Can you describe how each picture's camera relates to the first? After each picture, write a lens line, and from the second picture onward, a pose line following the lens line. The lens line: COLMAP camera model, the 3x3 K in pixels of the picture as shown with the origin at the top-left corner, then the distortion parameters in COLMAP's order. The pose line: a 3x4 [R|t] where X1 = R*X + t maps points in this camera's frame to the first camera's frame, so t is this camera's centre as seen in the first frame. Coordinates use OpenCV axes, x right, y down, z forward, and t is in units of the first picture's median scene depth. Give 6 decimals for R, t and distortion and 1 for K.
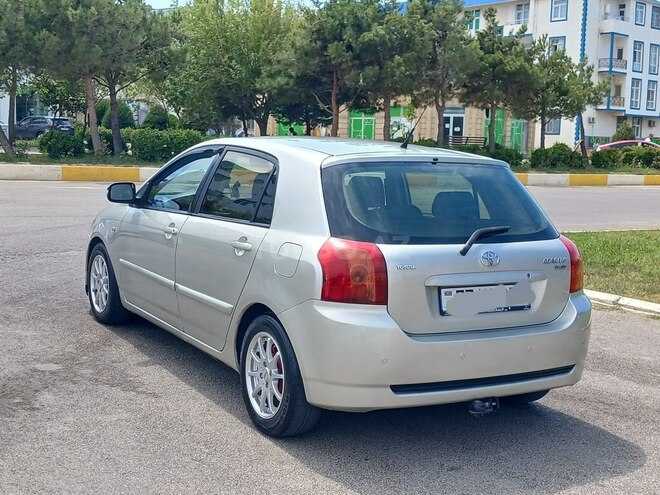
lens RADIAL K [[931.8, 0, 326.0], [0, 931.8, 250.5], [0, 0, 1]] dist [0.063797, 0.000000]
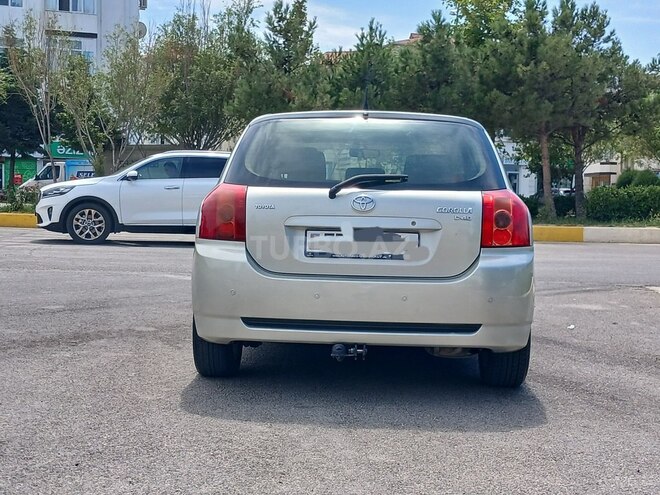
lens RADIAL K [[1010.7, 0, 314.0], [0, 1010.7, 259.0], [0, 0, 1]] dist [0.109746, 0.000000]
pose [[0.843416, 0.011161, -0.537146, 0.504534], [-0.054637, 0.996383, -0.065086, 0.100127], [0.534476, 0.084243, 0.840975, 0.053316]]
